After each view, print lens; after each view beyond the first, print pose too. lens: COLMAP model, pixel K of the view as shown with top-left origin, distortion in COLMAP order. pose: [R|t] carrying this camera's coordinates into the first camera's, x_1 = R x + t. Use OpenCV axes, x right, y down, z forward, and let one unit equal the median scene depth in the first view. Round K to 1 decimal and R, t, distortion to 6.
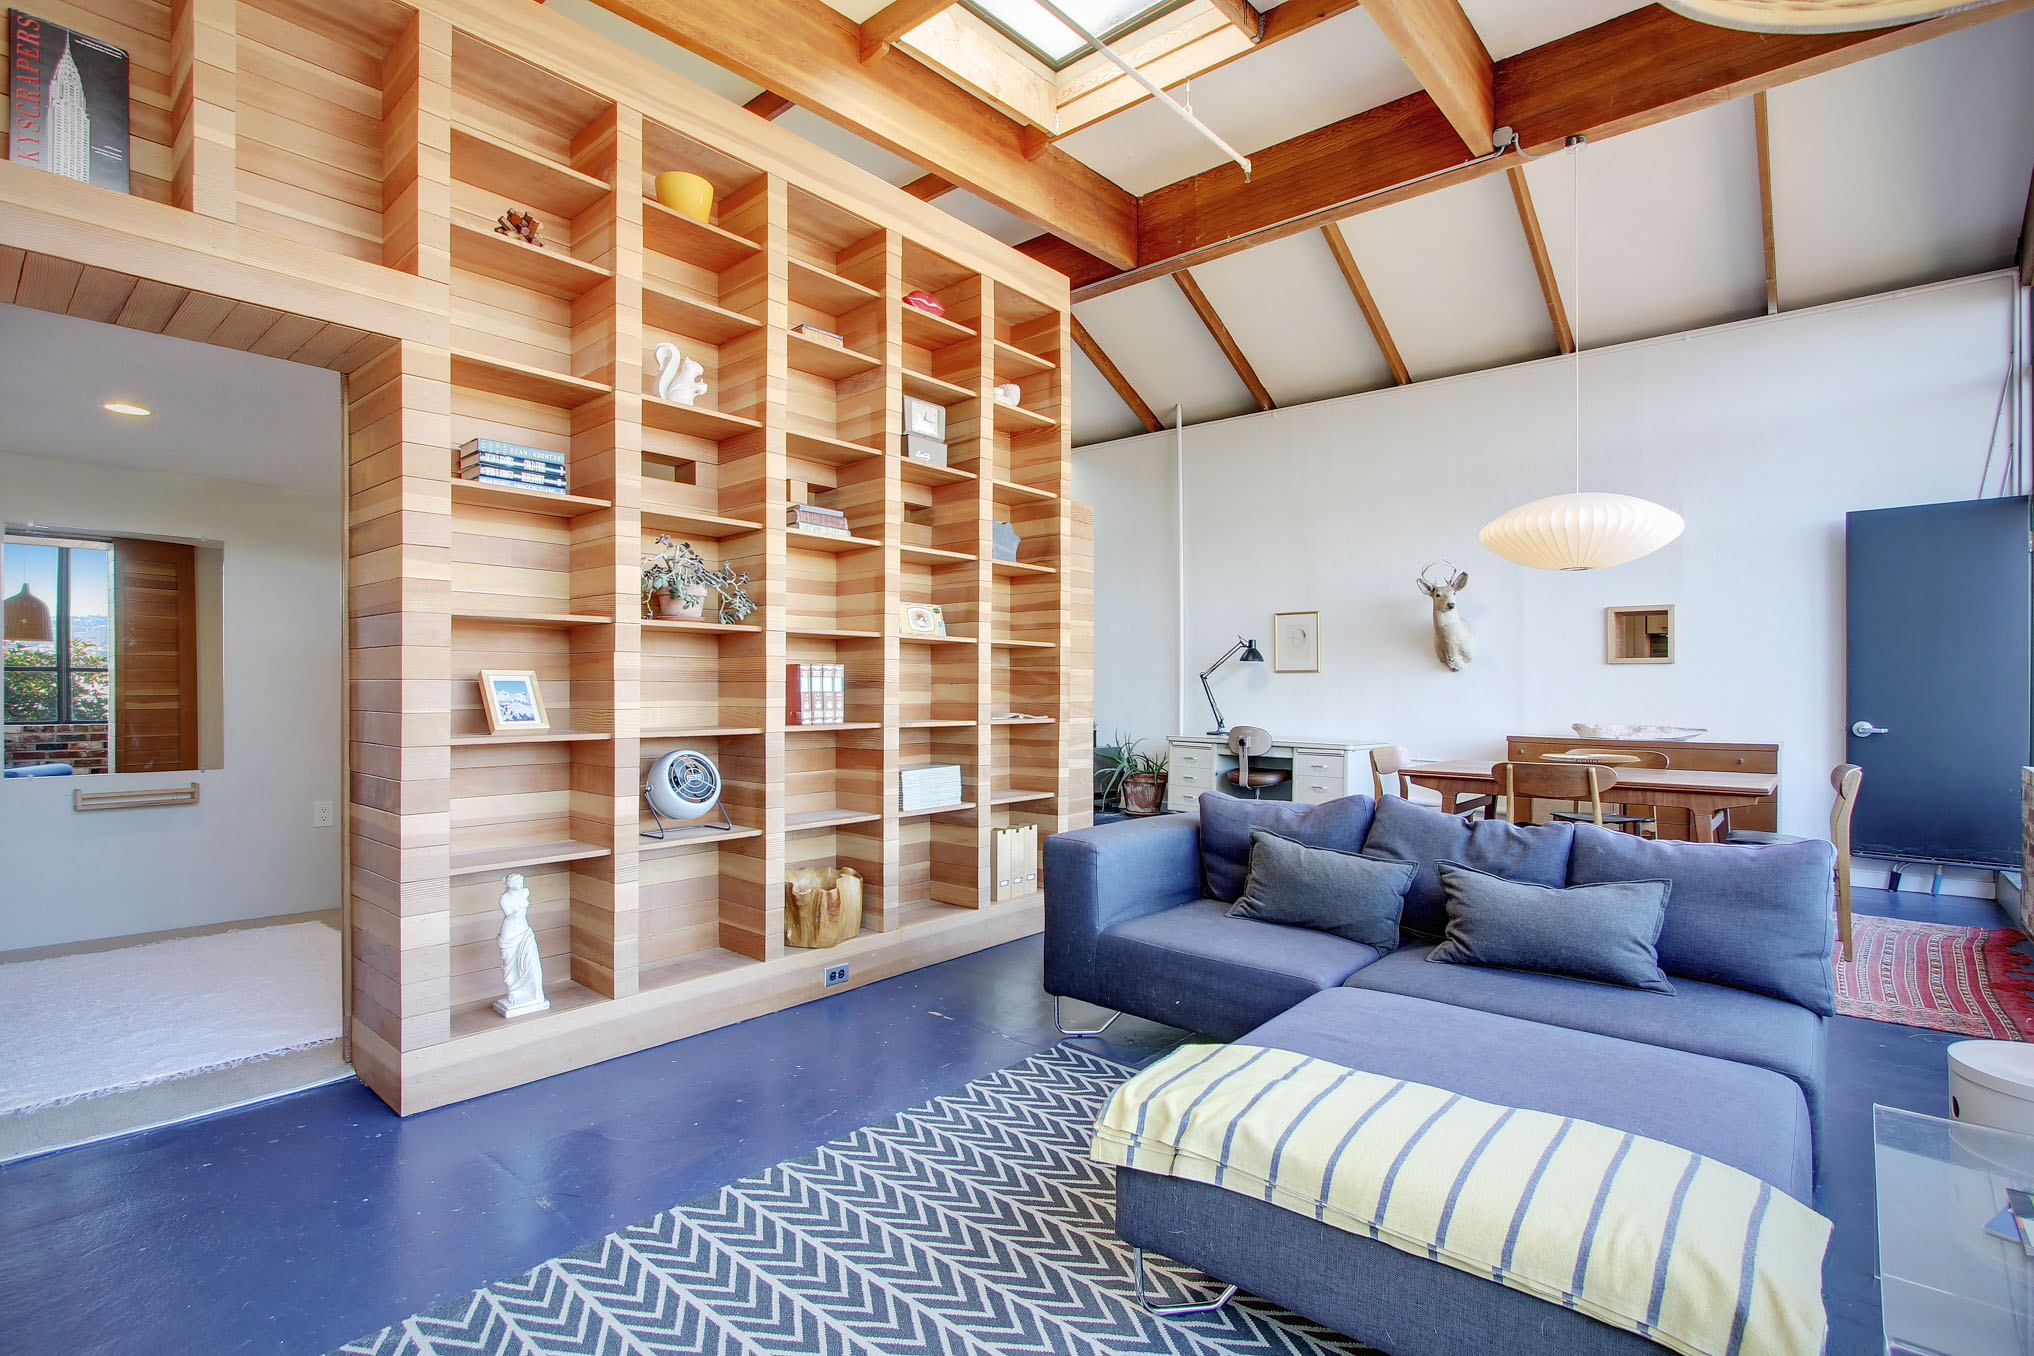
lens RADIAL K [[964.8, 0, 1025.5], [0, 964.8, 693.7], [0, 0, 1]] dist [-0.015255, 0.000202]
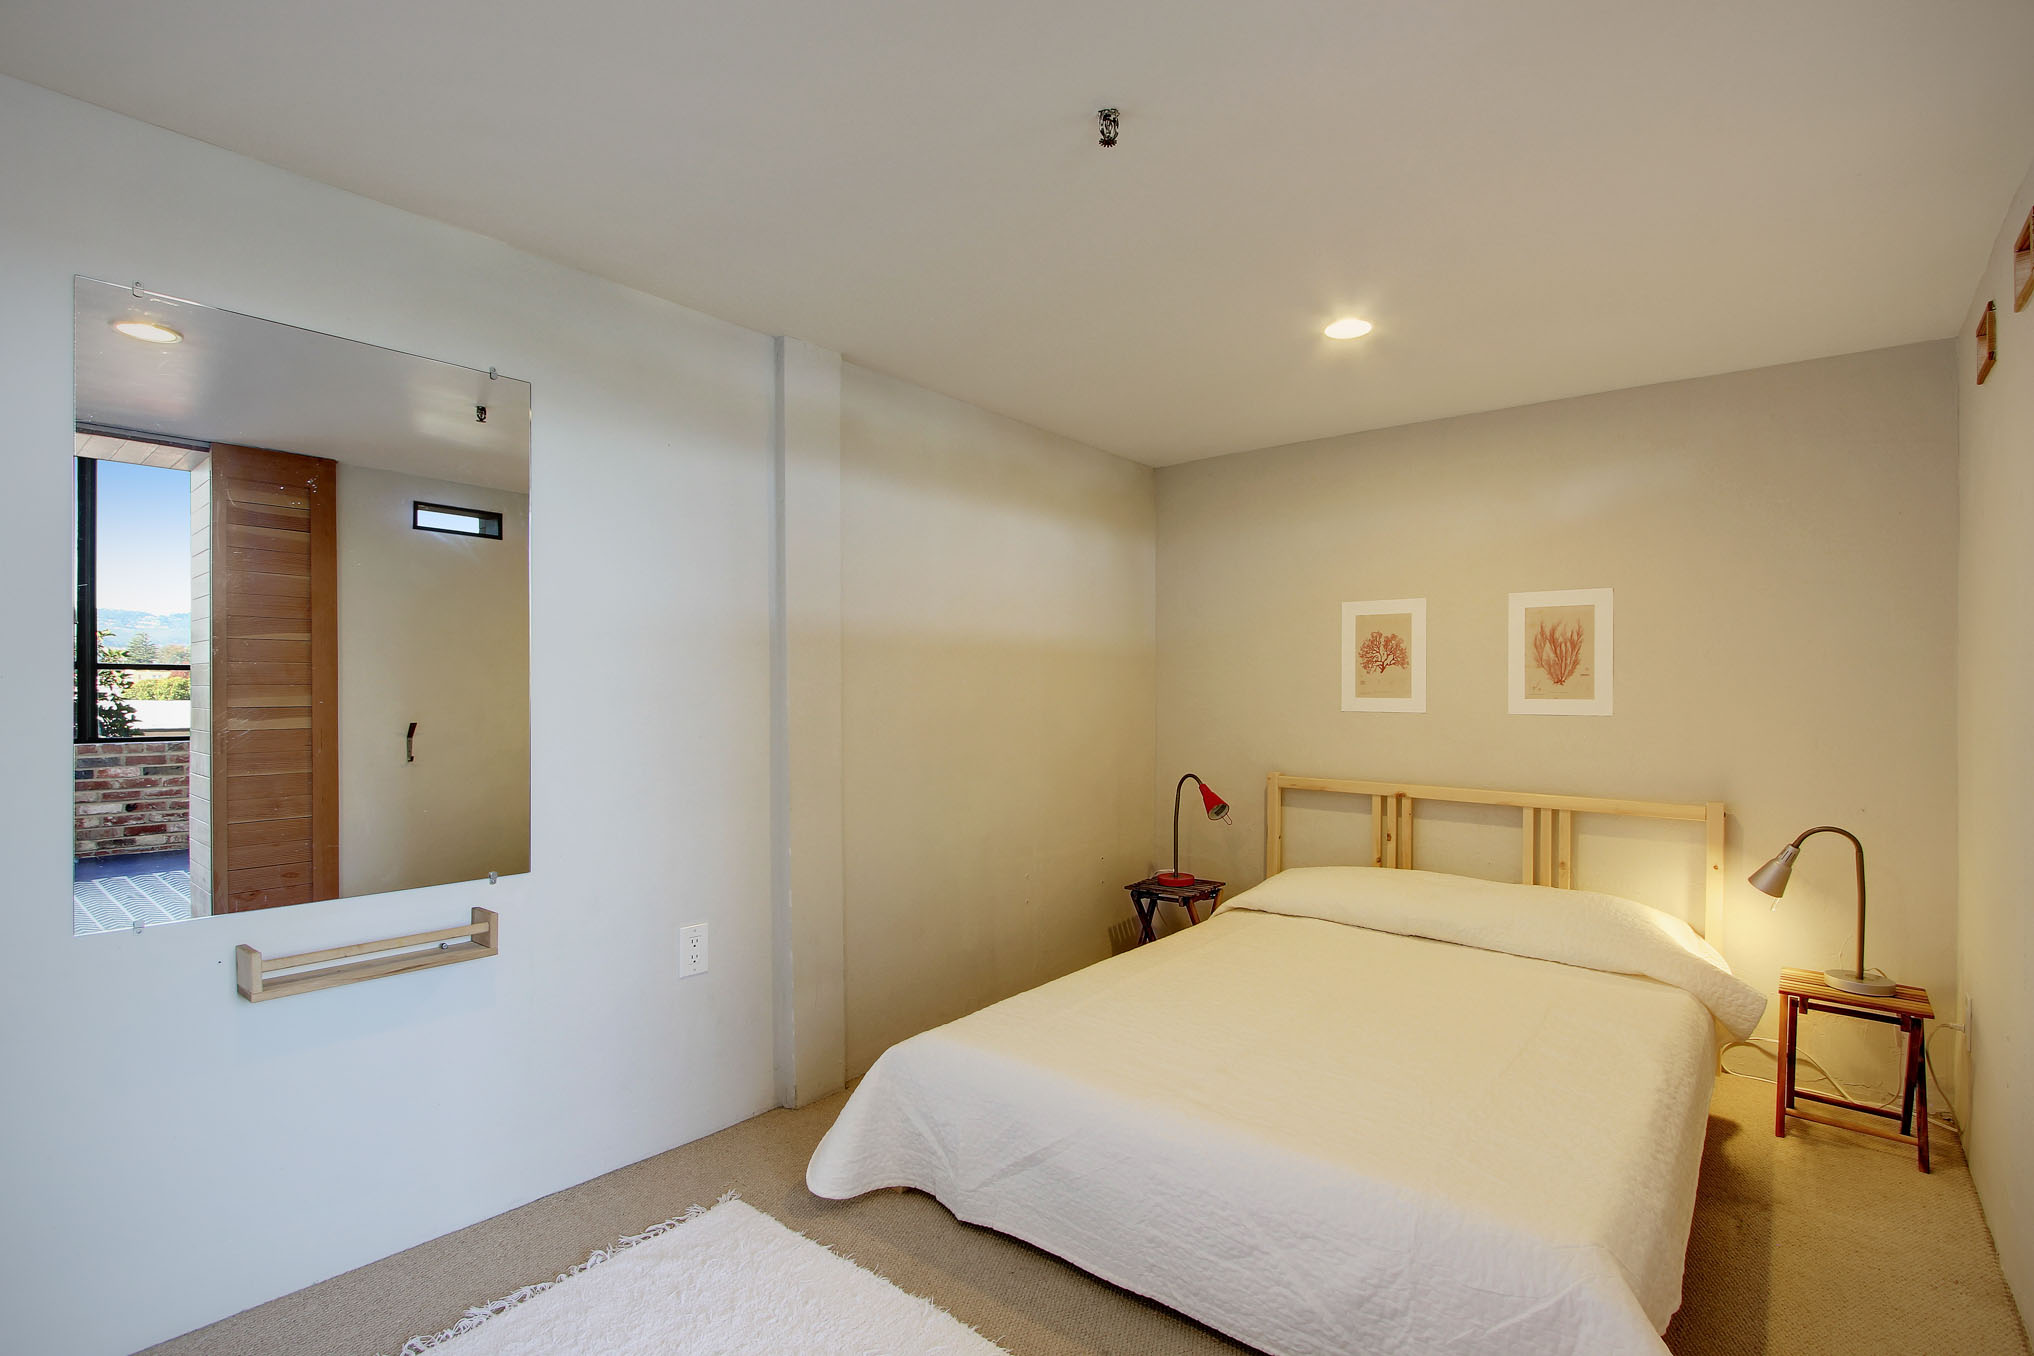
lens RADIAL K [[964.8, 0, 1025.5], [0, 964.8, 693.7], [0, 0, 1]] dist [-0.015255, 0.000202]
pose [[0.999927, 0.000074, 0.012103, -0.441091], [-0.000055, 0.999999, -0.001512, -0.005633], [-0.012103, 0.001511, 0.999926, 0.385522]]
